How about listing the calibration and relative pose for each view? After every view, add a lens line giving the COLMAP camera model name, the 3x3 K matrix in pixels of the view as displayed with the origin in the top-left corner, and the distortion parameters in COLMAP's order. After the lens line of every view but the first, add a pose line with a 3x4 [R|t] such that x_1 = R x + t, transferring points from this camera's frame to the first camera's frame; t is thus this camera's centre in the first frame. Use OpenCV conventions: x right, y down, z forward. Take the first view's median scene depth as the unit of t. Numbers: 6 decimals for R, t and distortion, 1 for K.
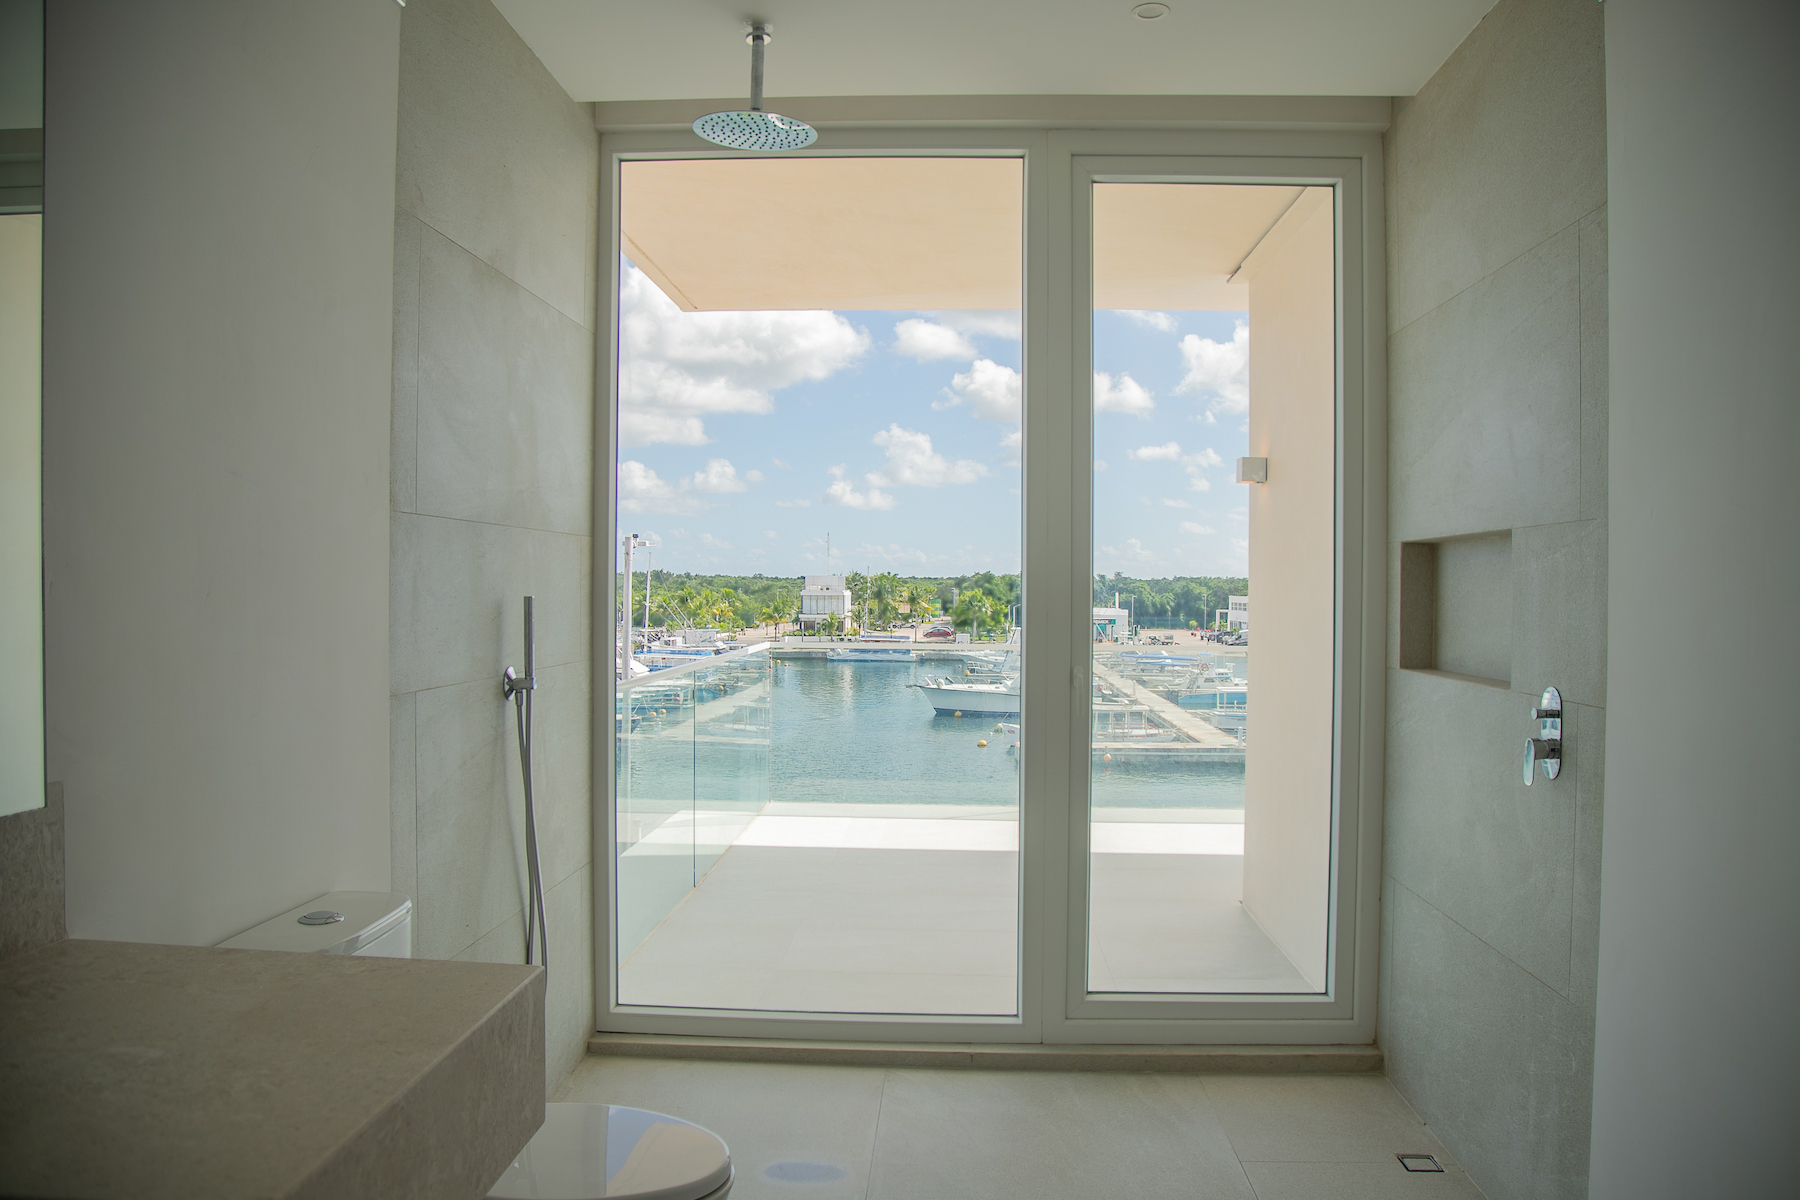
lens RADIAL K [[1285.0, 0, 941.8], [0, 1285.0, 597.4], [0, 0, 1]] dist [-0.096421, 0.056303]
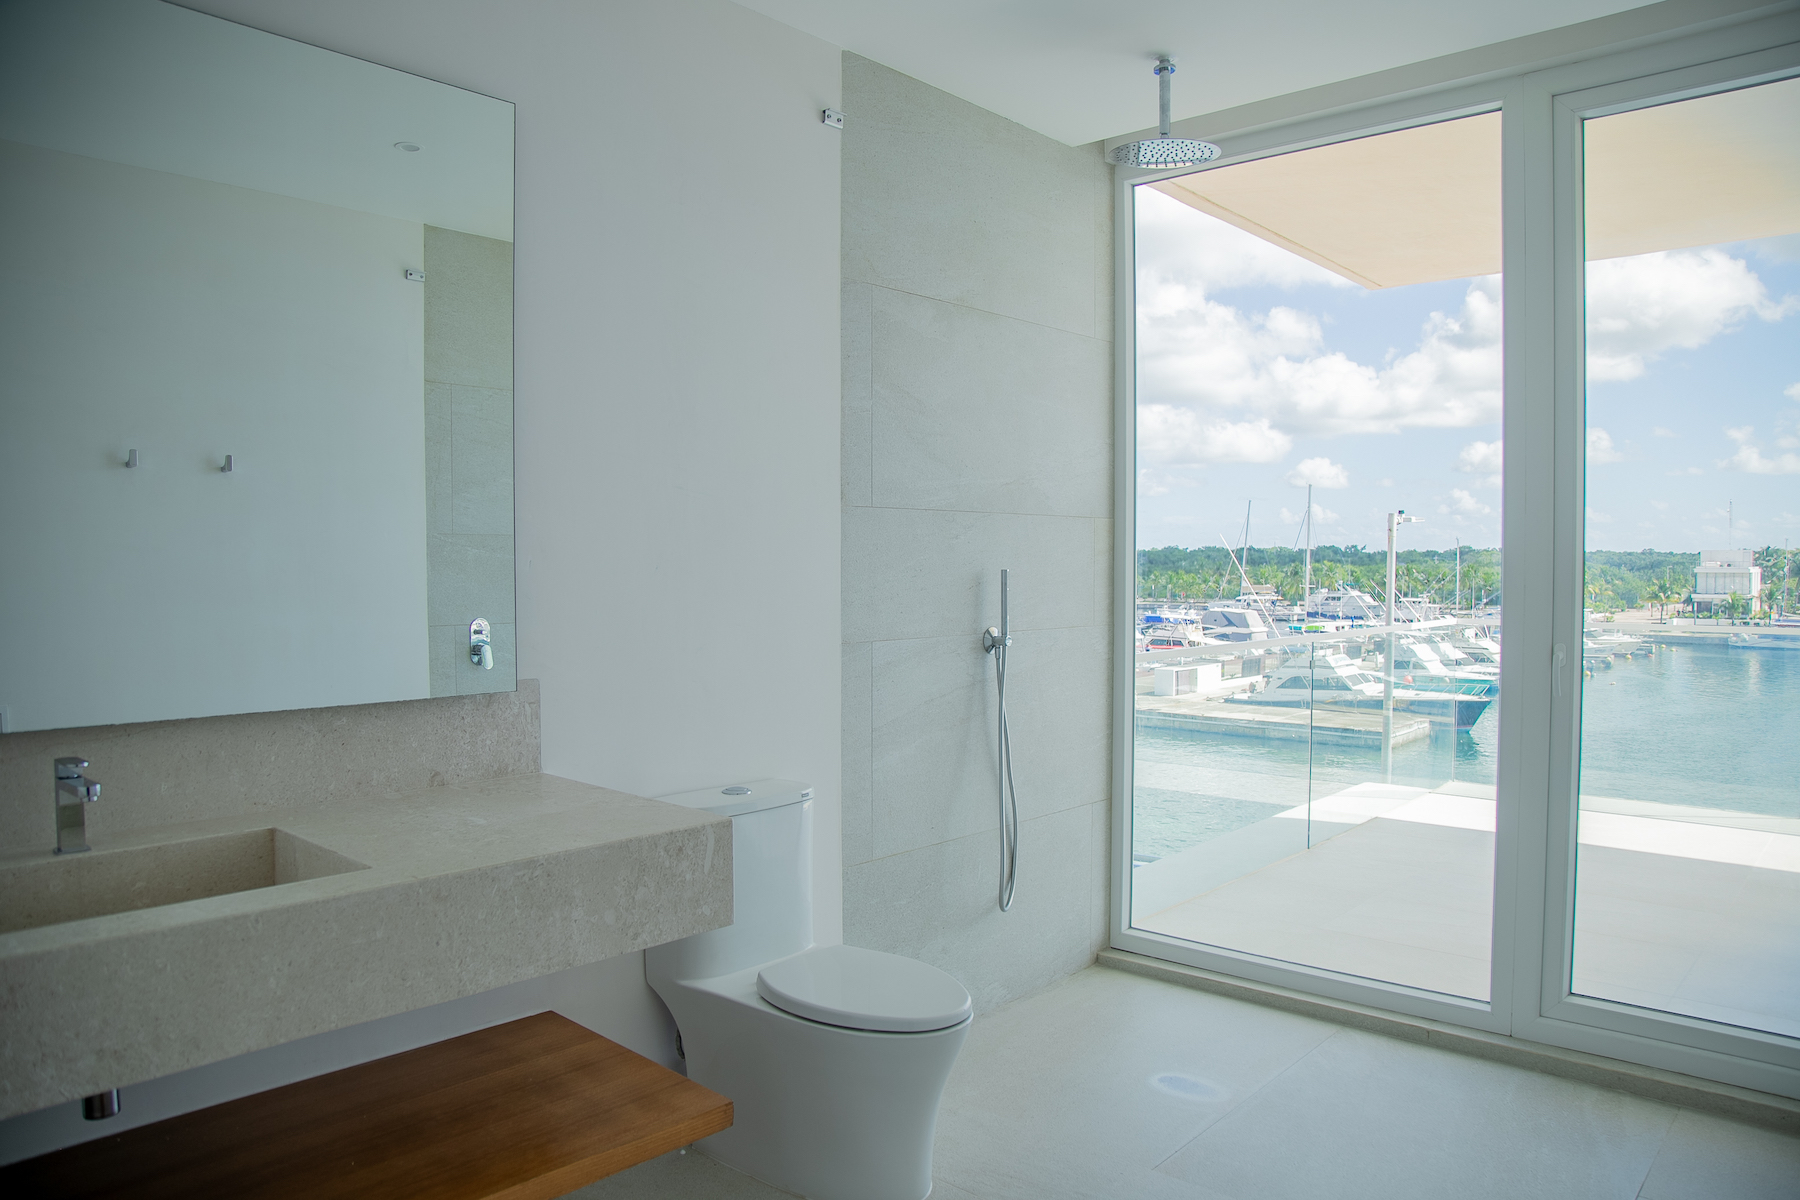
lens RADIAL K [[1285.0, 0, 941.1], [0, 1285.0, 587.2], [0, 0, 1]] dist [-0.096421, 0.056303]
pose [[0.778346, 0.004922, -0.627816, 0.330896], [0.000814, 0.999961, 0.008848, 0.004280], [0.627835, -0.007397, 0.778311, 0.000320]]
